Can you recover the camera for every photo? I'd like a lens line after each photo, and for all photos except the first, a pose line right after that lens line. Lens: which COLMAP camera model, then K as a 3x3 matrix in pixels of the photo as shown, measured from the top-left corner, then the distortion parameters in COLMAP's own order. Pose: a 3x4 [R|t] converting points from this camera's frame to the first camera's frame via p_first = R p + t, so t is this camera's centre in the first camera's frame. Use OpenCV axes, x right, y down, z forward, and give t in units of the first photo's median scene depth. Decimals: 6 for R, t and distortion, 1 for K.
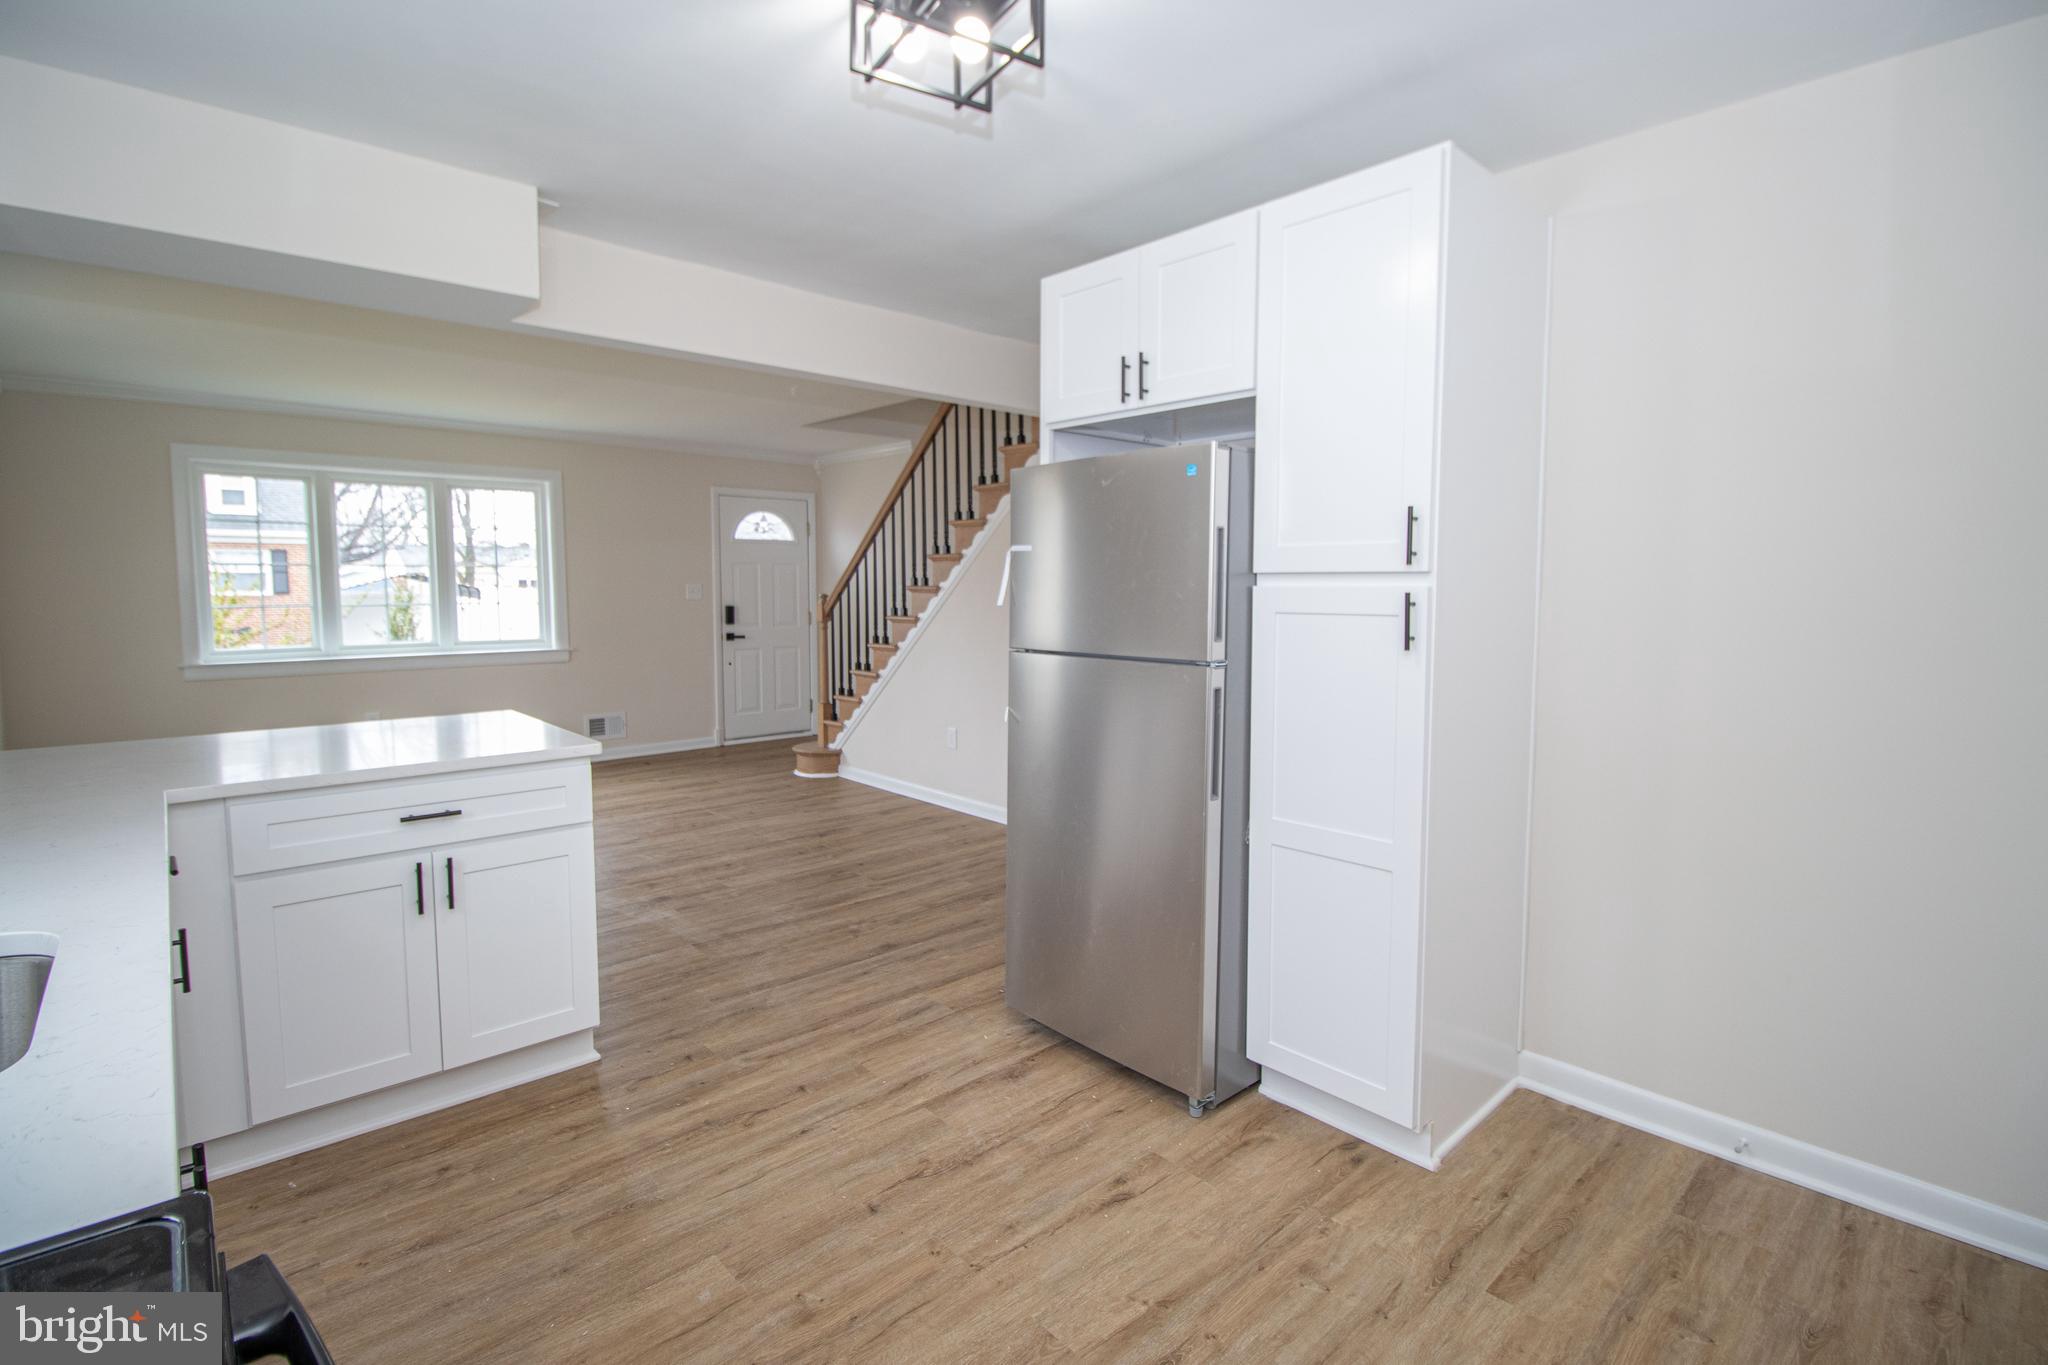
lens RADIAL K [[948.3, 0, 1032.8], [0, 948.3, 661.0], [0, 0, 1]] dist [0.007669, -0.016266]
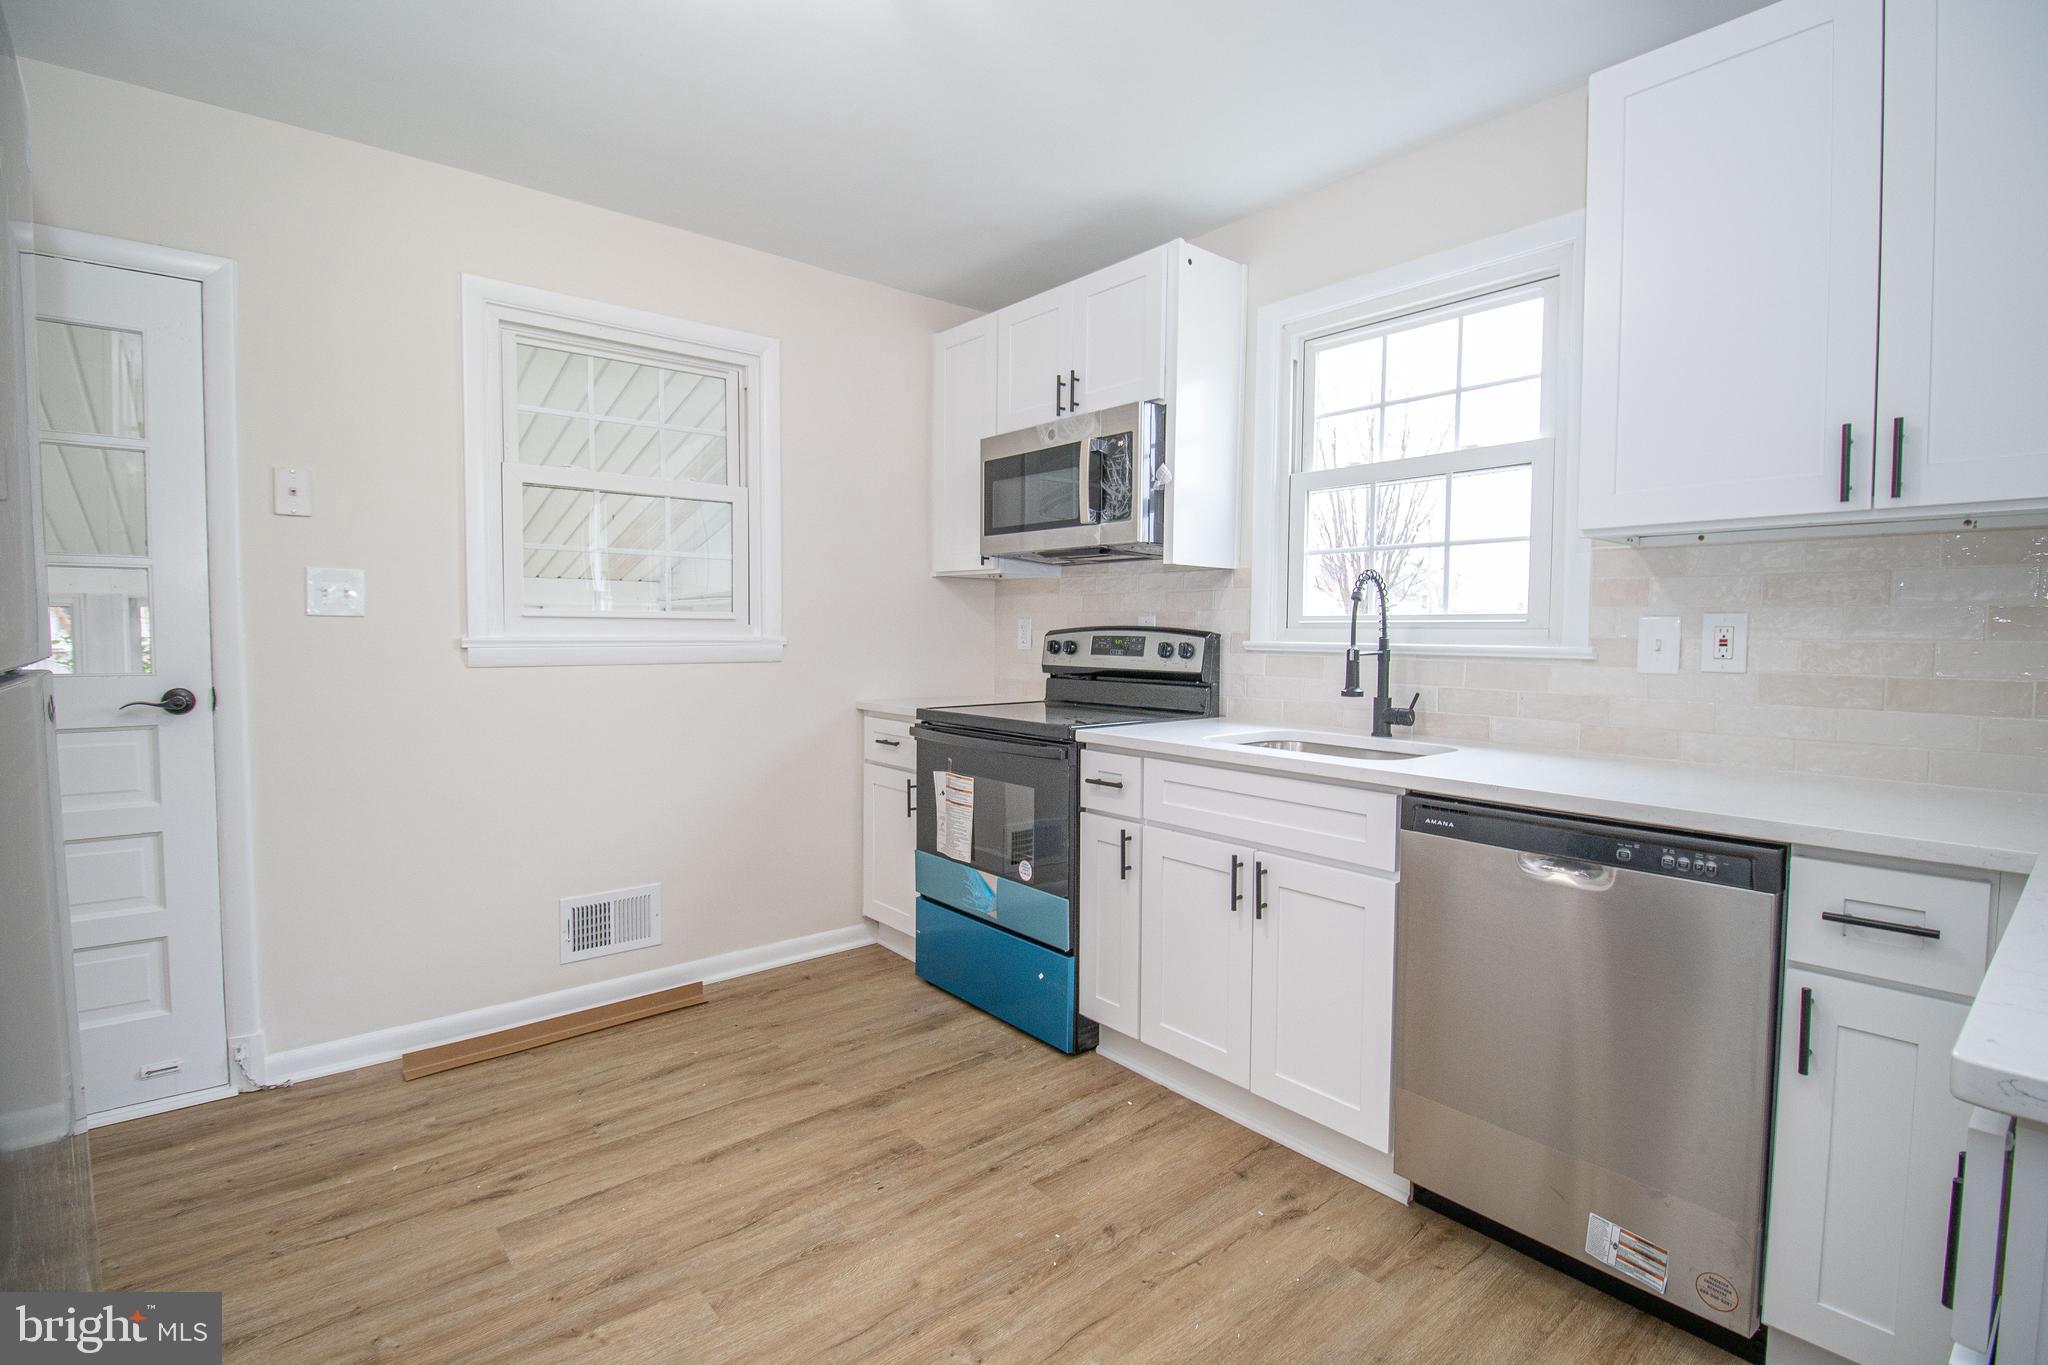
lens RADIAL K [[949.6, 0, 1030.6], [0, 949.6, 673.7], [0, 0, 1]] dist [0.005276, -0.016420]
pose [[-0.999034, -0.010710, 0.042627, -0.248762], [-0.005107, 0.991573, 0.129446, -0.045236], [-0.043654, 0.129103, -0.990670, 1.362495]]
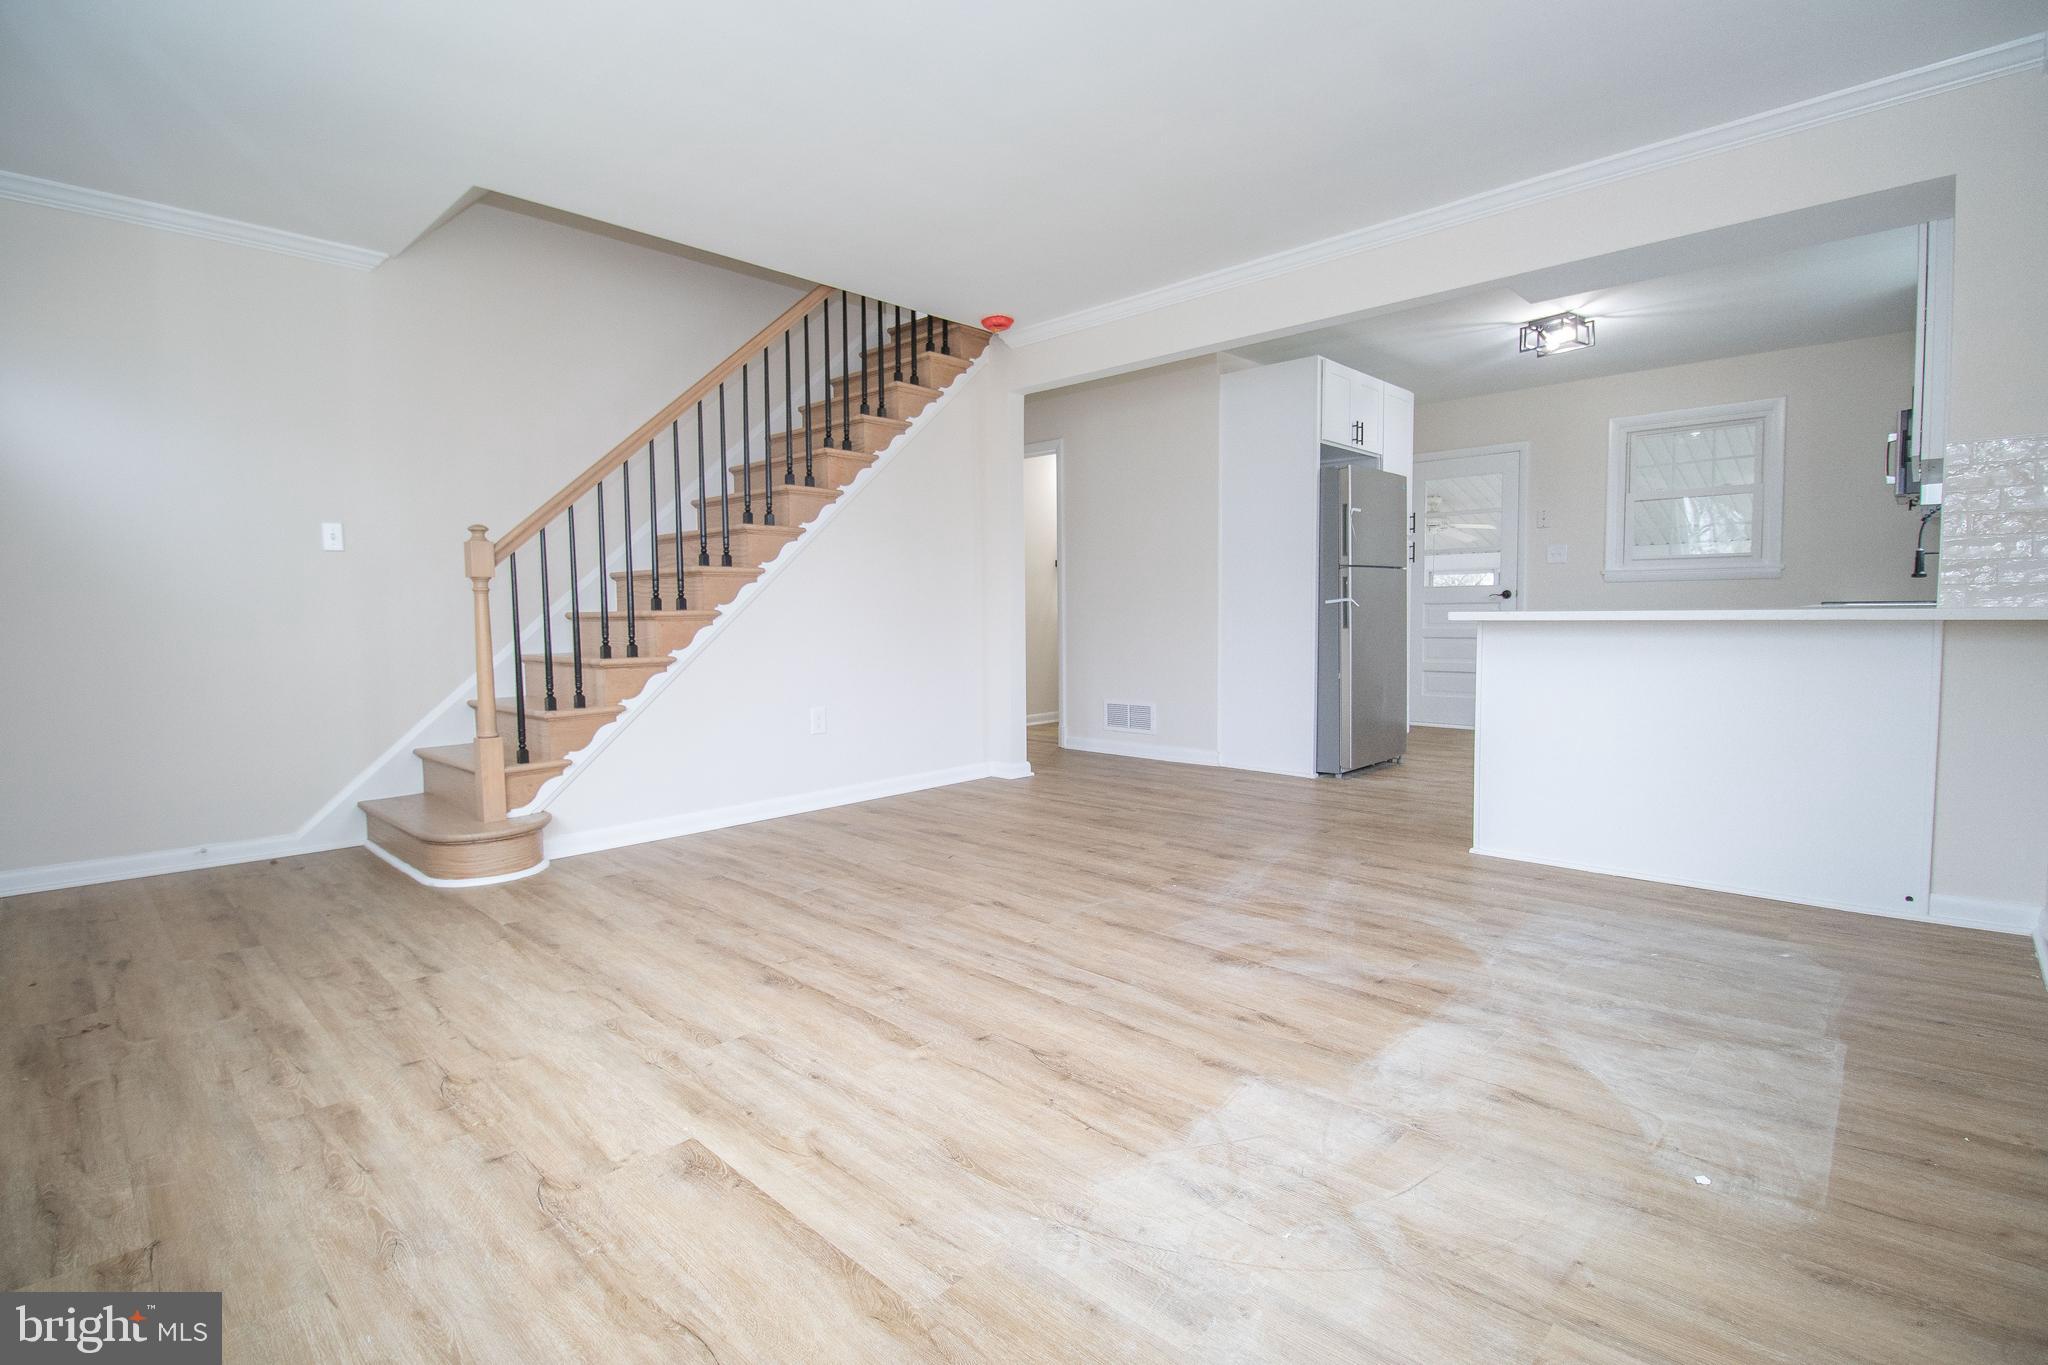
lens RADIAL K [[949.6, 0, 1030.6], [0, 949.6, 673.7], [0, 0, 1]] dist [0.005276, -0.016420]
pose [[-0.072813, -0.069327, 0.994933, -2.160824], [0.093930, 0.992670, 0.076043, -0.004194], [-0.992913, 0.098991, -0.065767, 2.118253]]
